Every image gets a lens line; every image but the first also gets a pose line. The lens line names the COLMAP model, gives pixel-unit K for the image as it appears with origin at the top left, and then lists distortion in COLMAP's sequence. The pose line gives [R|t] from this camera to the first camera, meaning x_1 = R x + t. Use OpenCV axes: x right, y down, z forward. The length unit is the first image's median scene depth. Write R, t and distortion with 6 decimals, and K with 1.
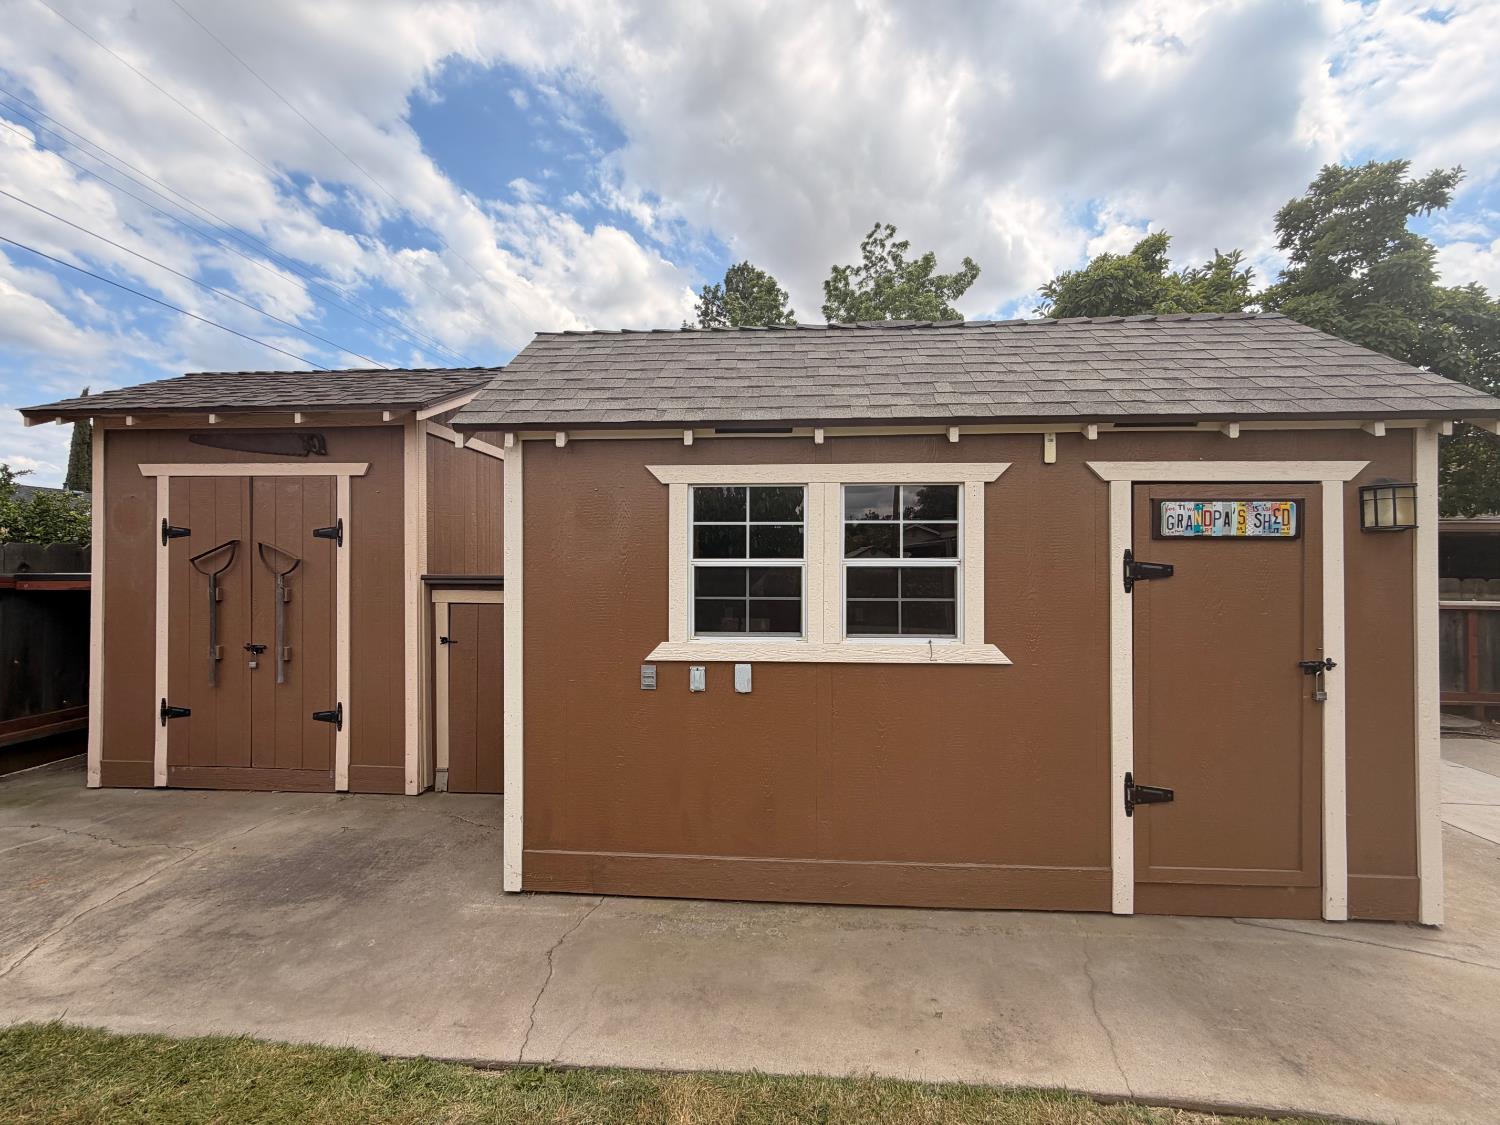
lens RADIAL K [[603.8, 0, 749.4], [0, 603.8, 559.6], [0, 0, 1]] dist [-0.002488, 0.001526]
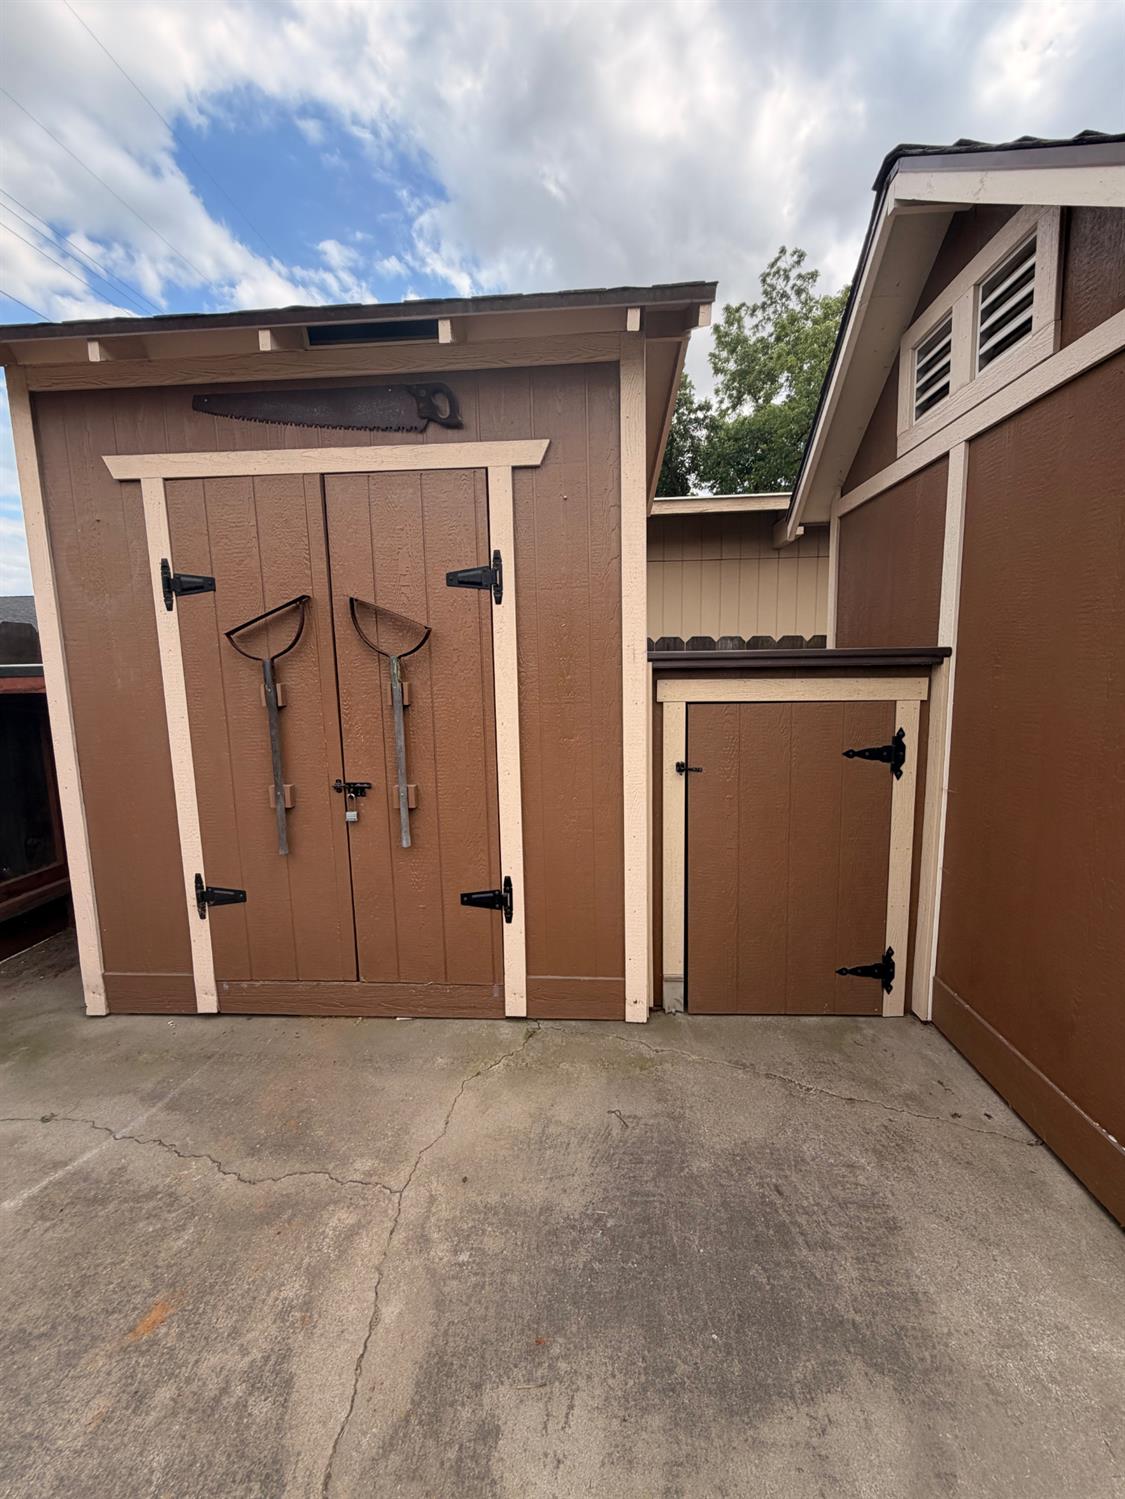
lens RADIAL K [[603.4, 0, 569.1], [0, 603.4, 743.4], [0, 0, 1]] dist [-0.002488, 0.001526]
pose [[0.999789, -0.020033, 0.004589, -0.706471], [0.019198, 0.990063, 0.139308, 0.033400], [-0.007334, -0.139191, 0.990238, 0.501225]]
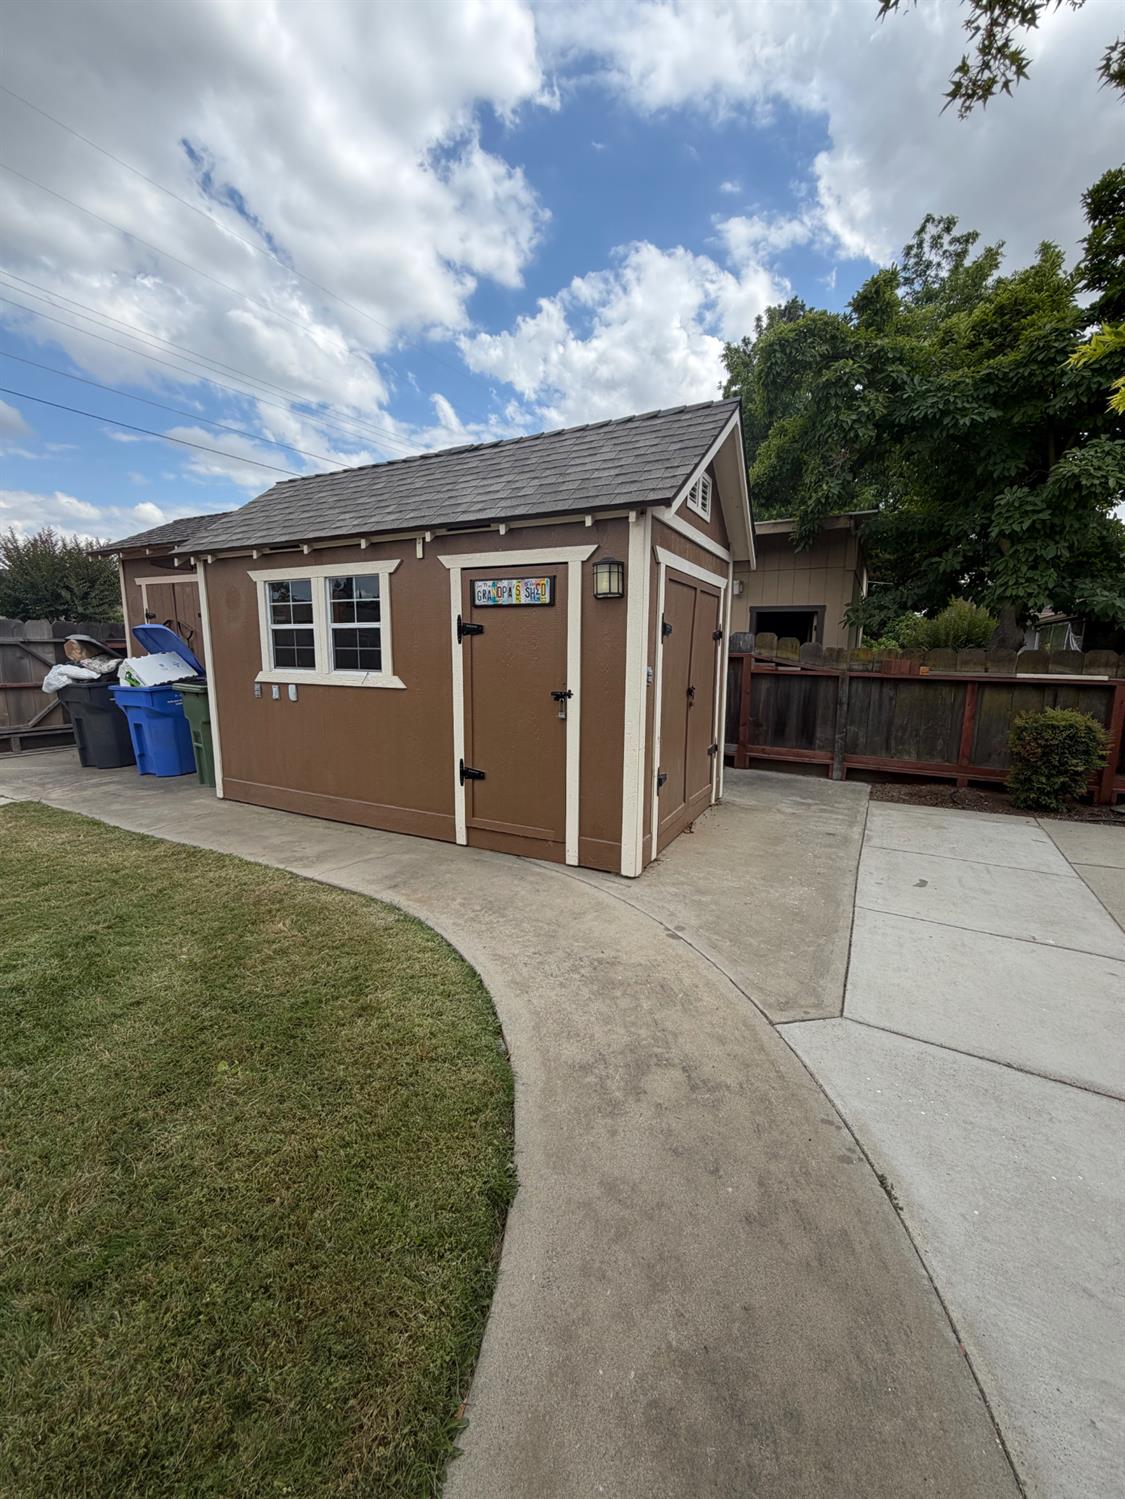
lens RADIAL K [[603.4, 0, 563.4], [0, 603.4, 746.3], [0, 0, 1]] dist [-0.002488, 0.001526]
pose [[0.912021, 0.071564, -0.403853, 0.967821], [-0.003333, 0.985920, 0.167182, 0.035318], [0.410131, -0.151128, 0.899418, -0.197217]]
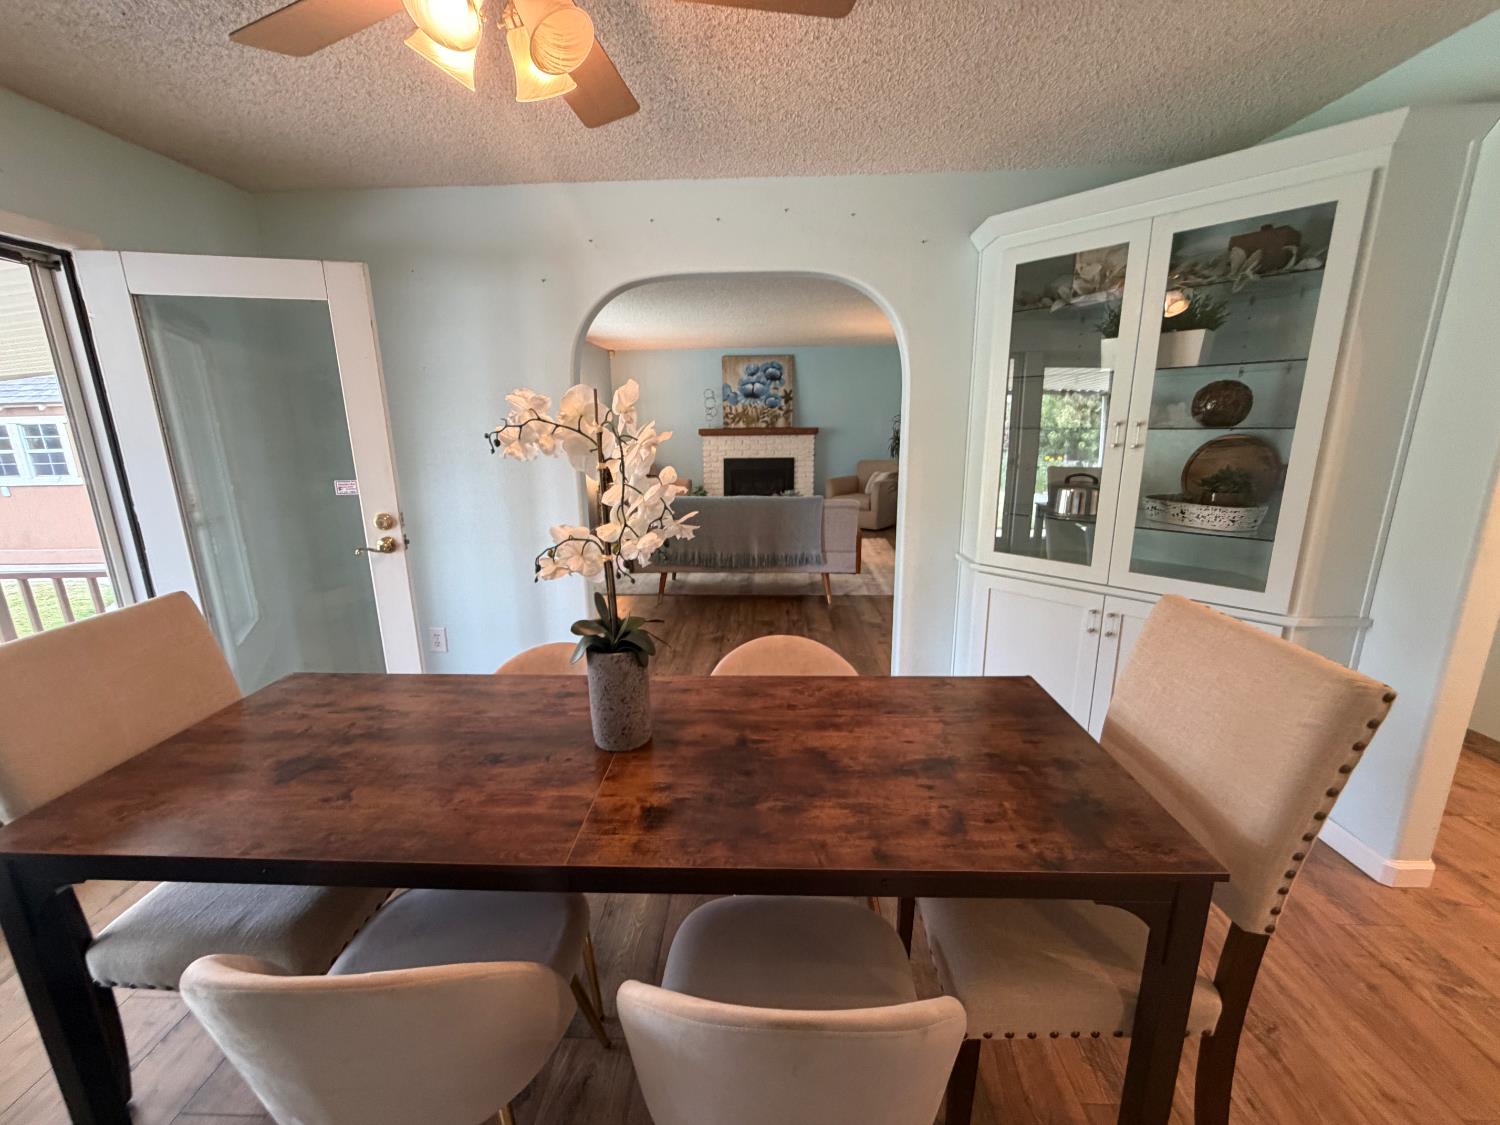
lens RADIAL K [[603.8, 0, 747.7], [0, 603.8, 570.0], [0, 0, 1]] dist [-0.002488, 0.001526]
pose [[0.999424, -0.028806, 0.017918, 2.433791], [0.023787, 0.971641, 0.235262, -0.028519], [-0.024187, -0.234700, 0.971767, -1.417150]]
